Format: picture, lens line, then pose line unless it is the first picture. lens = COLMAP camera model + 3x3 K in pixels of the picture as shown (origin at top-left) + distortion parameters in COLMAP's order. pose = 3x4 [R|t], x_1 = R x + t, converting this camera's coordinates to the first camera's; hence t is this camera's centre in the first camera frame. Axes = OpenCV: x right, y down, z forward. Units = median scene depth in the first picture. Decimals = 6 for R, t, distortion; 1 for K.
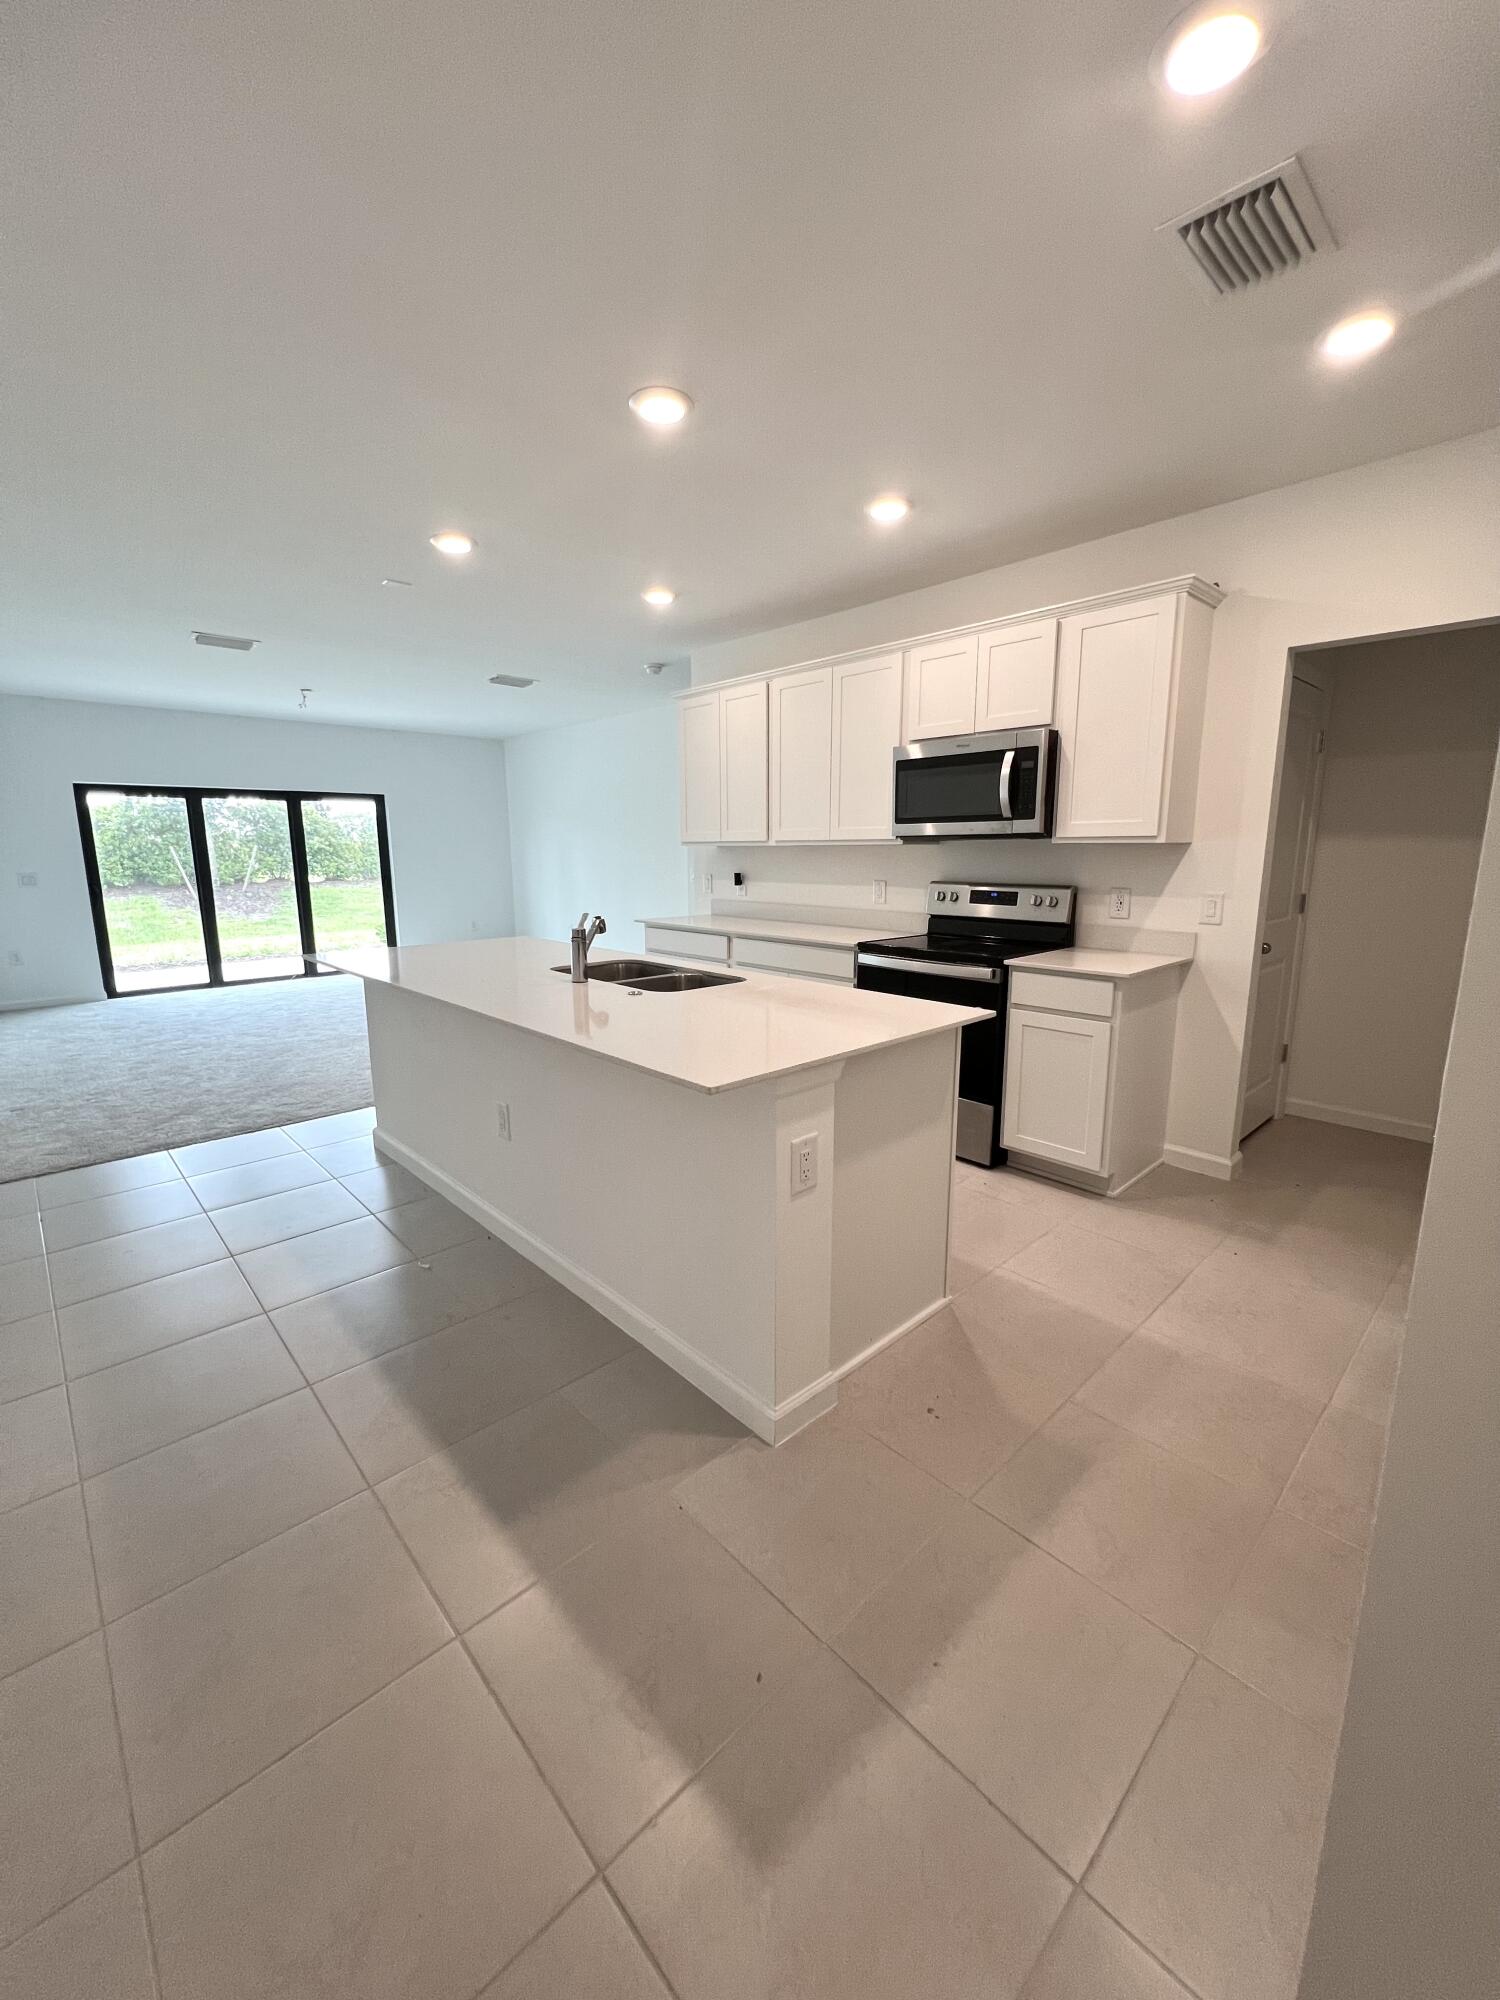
lens RADIAL K [[797.4, 0, 754.4], [0, 797.4, 995.5], [0, 0, 1]] dist [-0.003303, -0.000370]
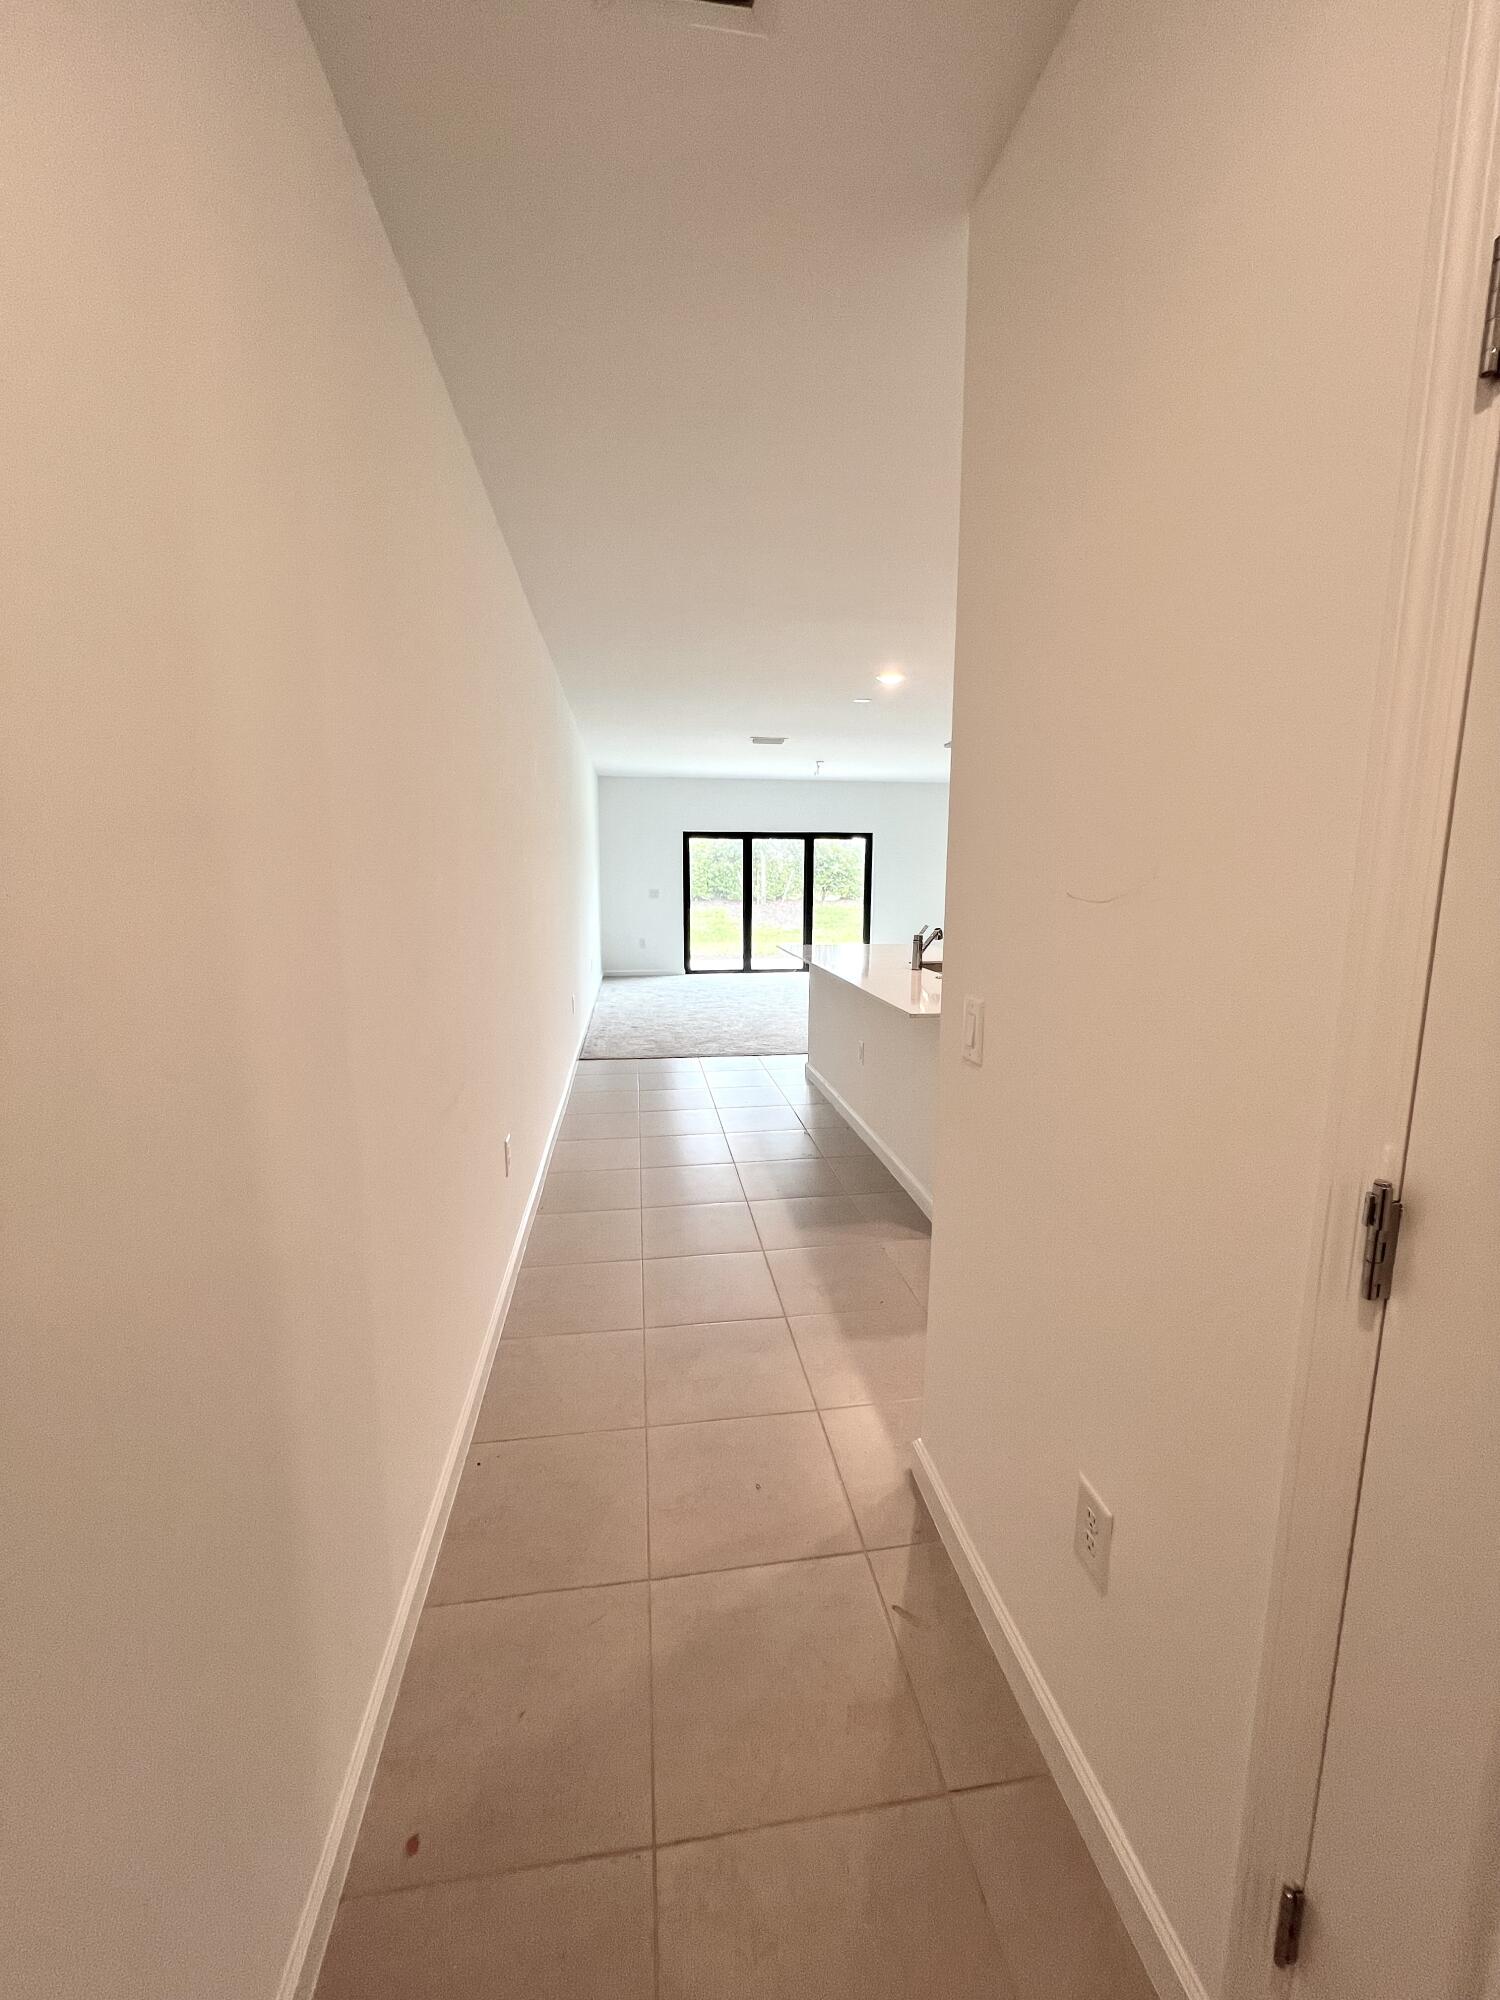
lens RADIAL K [[797.4, 0, 754.4], [0, 797.4, 995.5], [0, 0, 1]] dist [-0.003303, -0.000370]
pose [[0.818497, 0.092704, -0.566982, 0.196295], [-0.108635, 0.994065, 0.005708, 0.027993], [0.564146, 0.056922, 0.823711, -0.212377]]
